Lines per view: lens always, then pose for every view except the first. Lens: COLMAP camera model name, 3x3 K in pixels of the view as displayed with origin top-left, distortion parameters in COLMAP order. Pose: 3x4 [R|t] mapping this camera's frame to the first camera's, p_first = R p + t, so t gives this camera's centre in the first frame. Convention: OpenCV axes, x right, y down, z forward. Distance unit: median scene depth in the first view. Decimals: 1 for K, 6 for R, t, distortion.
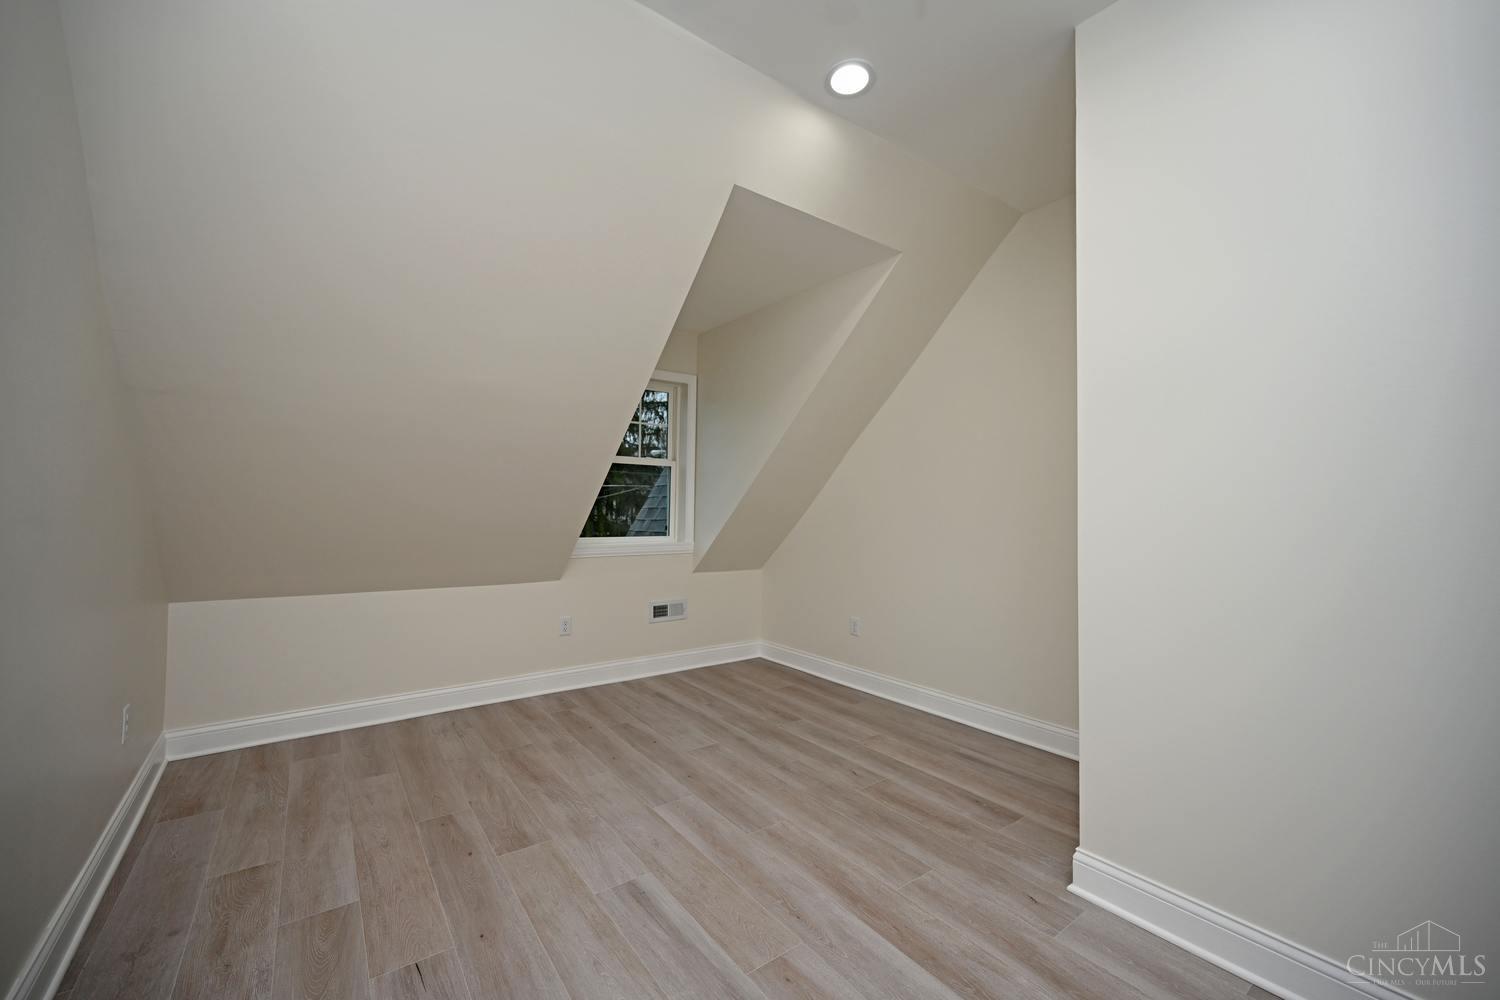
lens RADIAL K [[598.1, 0, 750.0], [0, 598.1, 505.6], [0, 0, 1]] dist [0.007896, 0.000233]
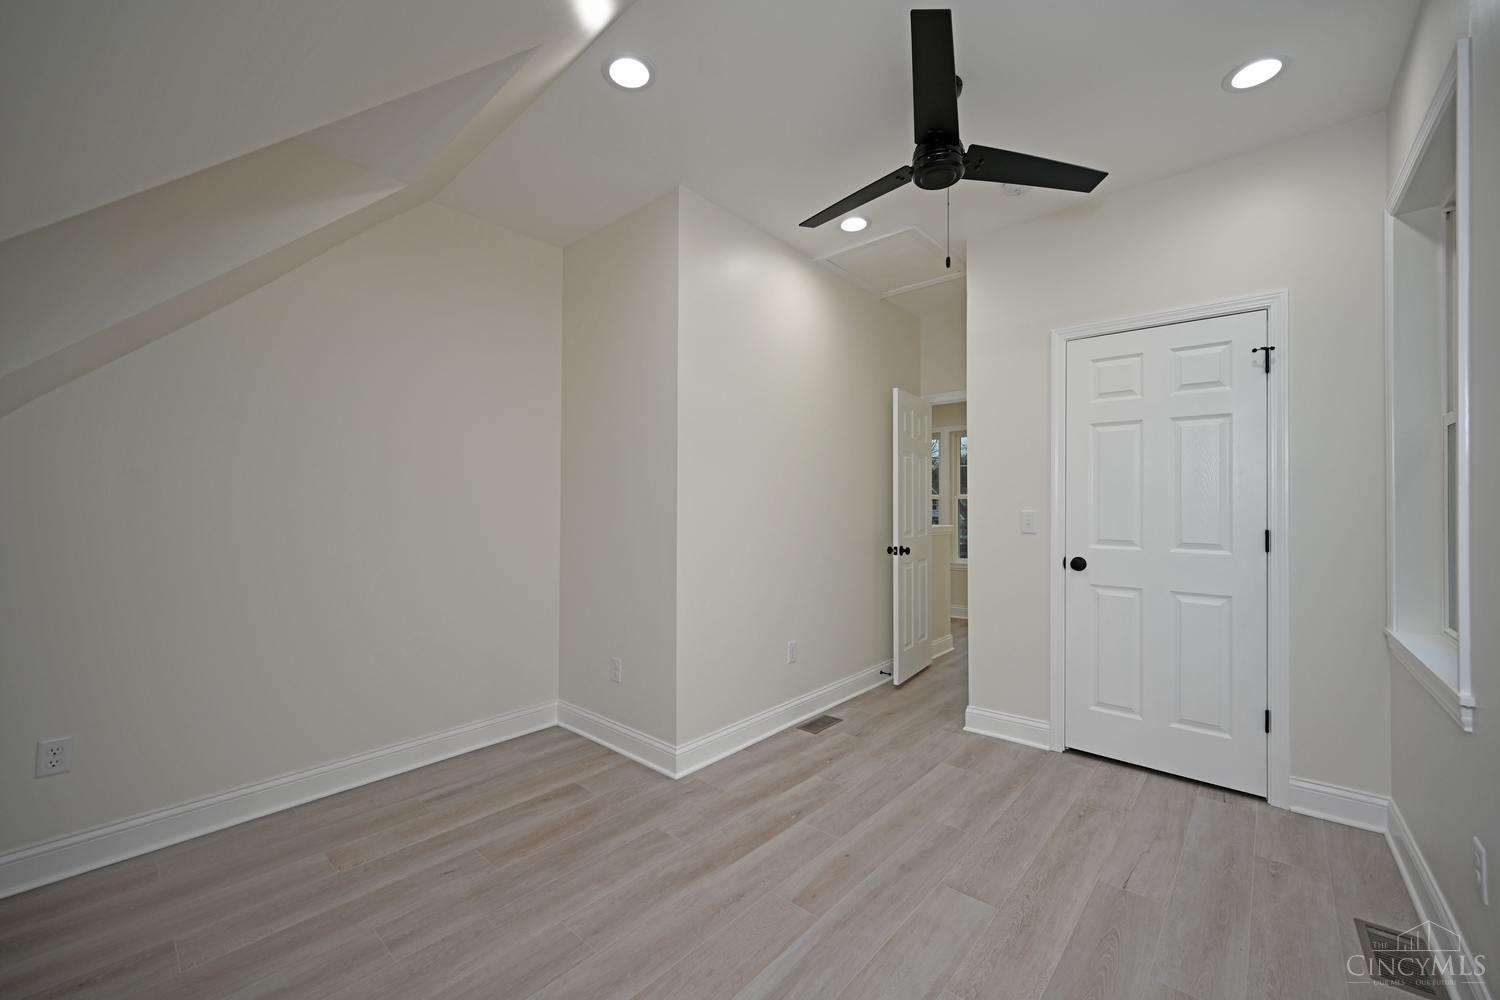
lens RADIAL K [[598.1, 0, 762.5], [0, 598.1, 500.7], [0, 0, 1]] dist [0.007896, 0.000233]
pose [[-0.230191, 0.005937, 0.973127, -0.795569], [-0.011388, 0.999896, -0.008794, -0.017440], [-0.973079, -0.013106, -0.230100, 0.980948]]
